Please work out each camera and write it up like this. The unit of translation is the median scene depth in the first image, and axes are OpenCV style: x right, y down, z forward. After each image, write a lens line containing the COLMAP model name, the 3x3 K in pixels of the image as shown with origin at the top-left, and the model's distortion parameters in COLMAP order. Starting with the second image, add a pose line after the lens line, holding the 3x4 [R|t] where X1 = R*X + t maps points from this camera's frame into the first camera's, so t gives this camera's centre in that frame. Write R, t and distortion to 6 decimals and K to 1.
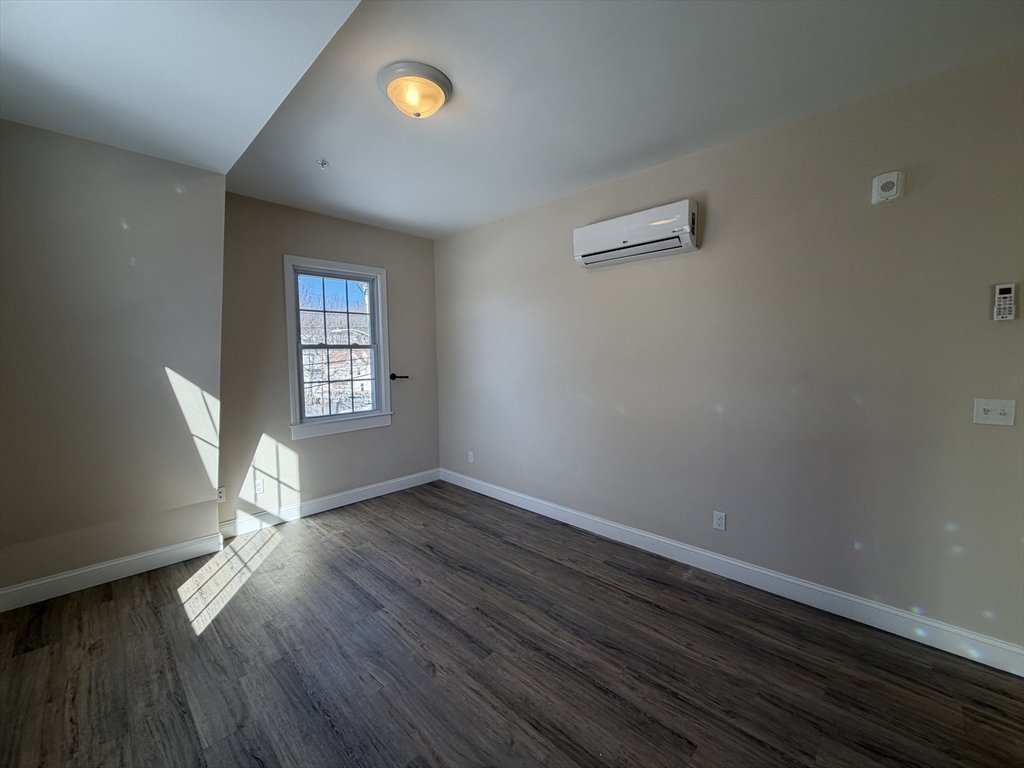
lens RADIAL K [[407.3, 0, 514.0], [0, 407.3, 383.7], [0, 0, 1]] dist [0.000219, -0.000211]
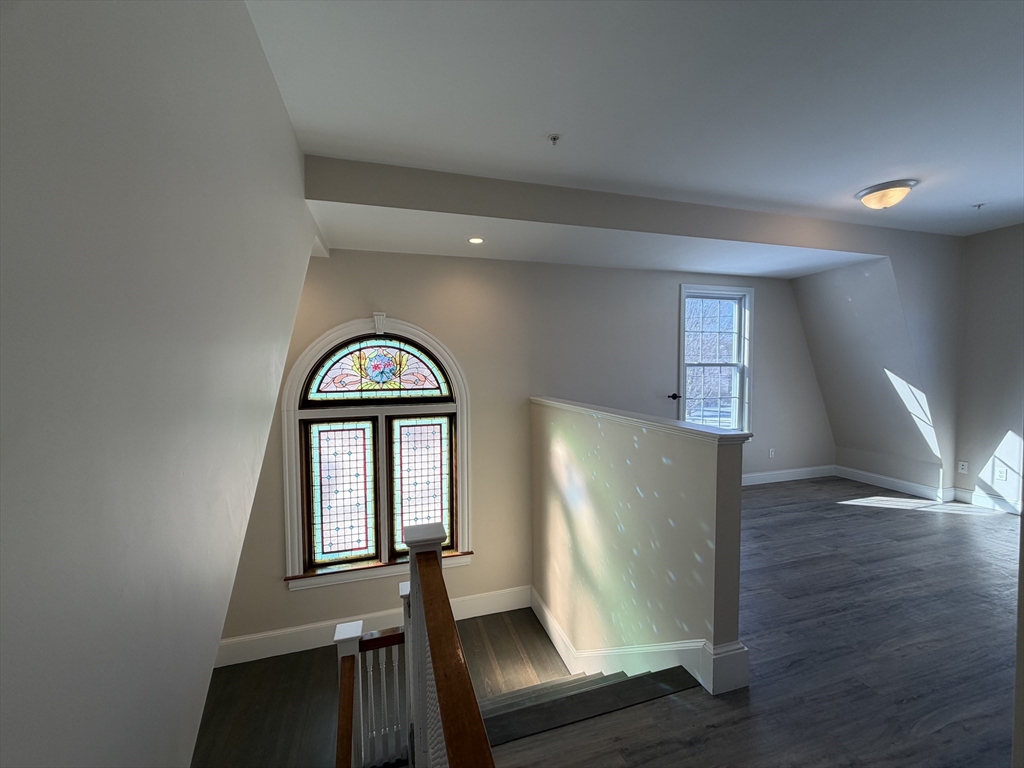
lens RADIAL K [[407.3, 0, 501.1], [0, 407.3, 383.1], [0, 0, 1]] dist [0.000219, -0.000211]
pose [[-0.501964, 0.050101, -0.863436, 1.804467], [-0.051652, 0.994802, 0.087752, -0.055421], [0.863345, 0.088647, -0.496767, 0.543264]]
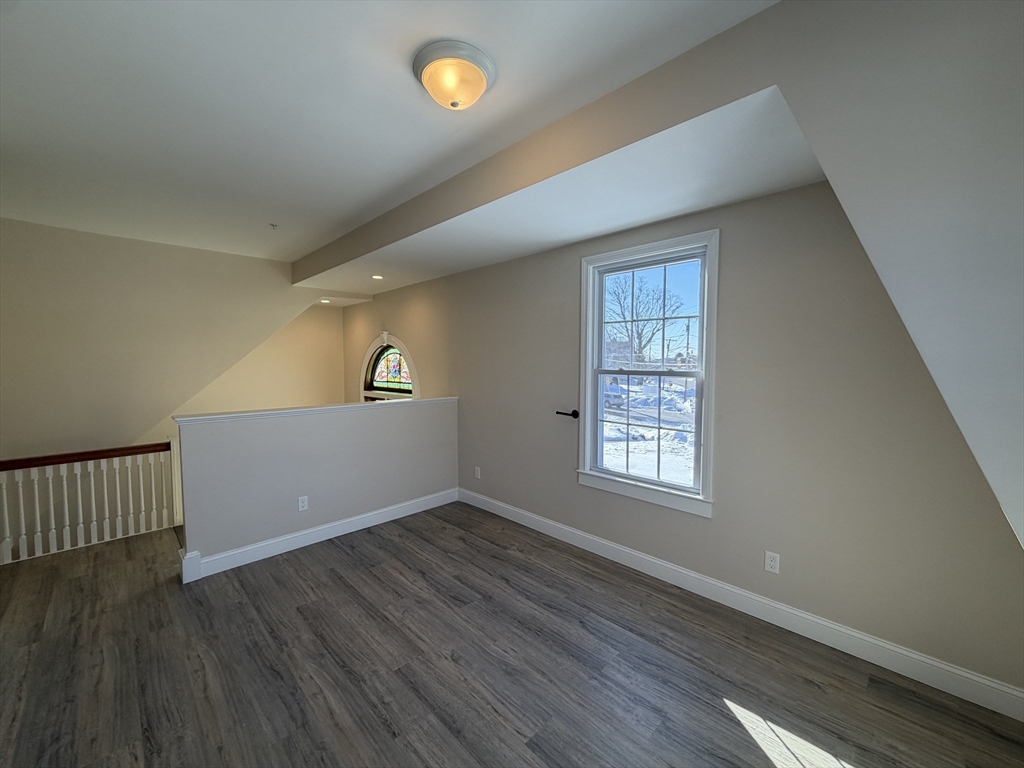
lens RADIAL K [[407.3, 0, 512.4], [0, 407.3, 383.4], [0, 0, 1]] dist [0.000219, -0.000211]
pose [[-0.999371, 0.007632, 0.034632, -0.376129], [0.012005, 0.991715, 0.127892, -0.170525], [-0.033369, 0.128227, -0.991183, 1.865848]]
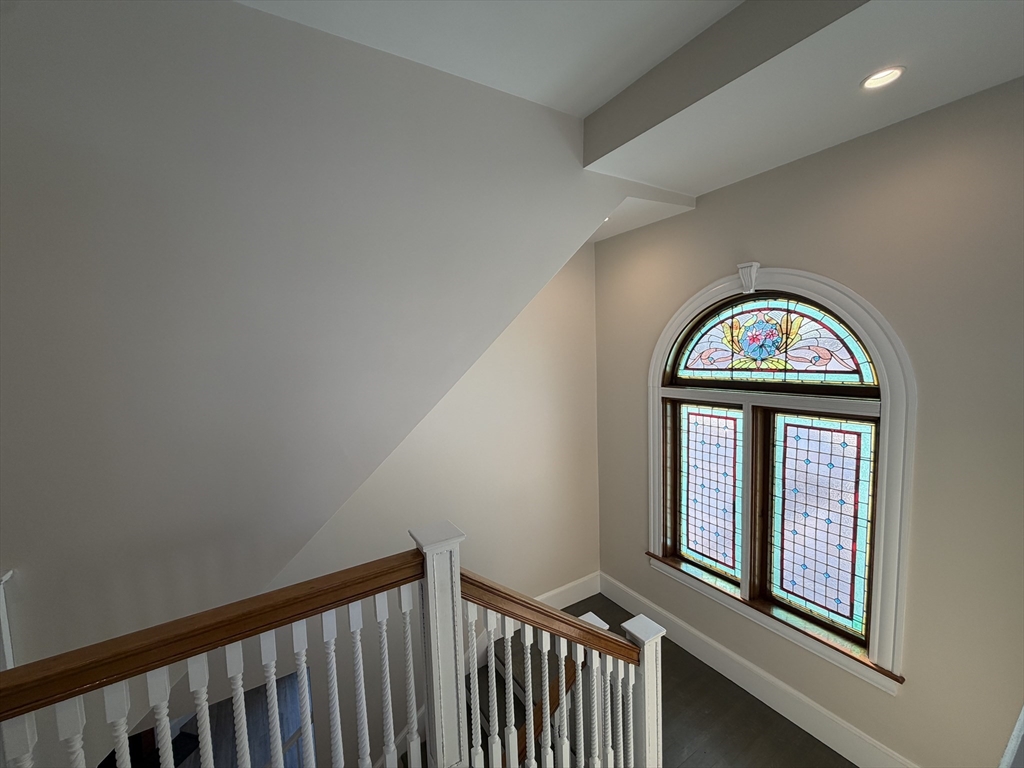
lens RADIAL K [[407.3, 0, 514.3], [0, 407.3, 384.6], [0, 0, 1]] dist [0.000219, -0.000211]
pose [[-0.966940, 0.017300, 0.254416, 0.939181], [0.058348, 0.986238, 0.154696, -0.042714], [-0.248239, 0.164426, -0.954642, 0.650016]]
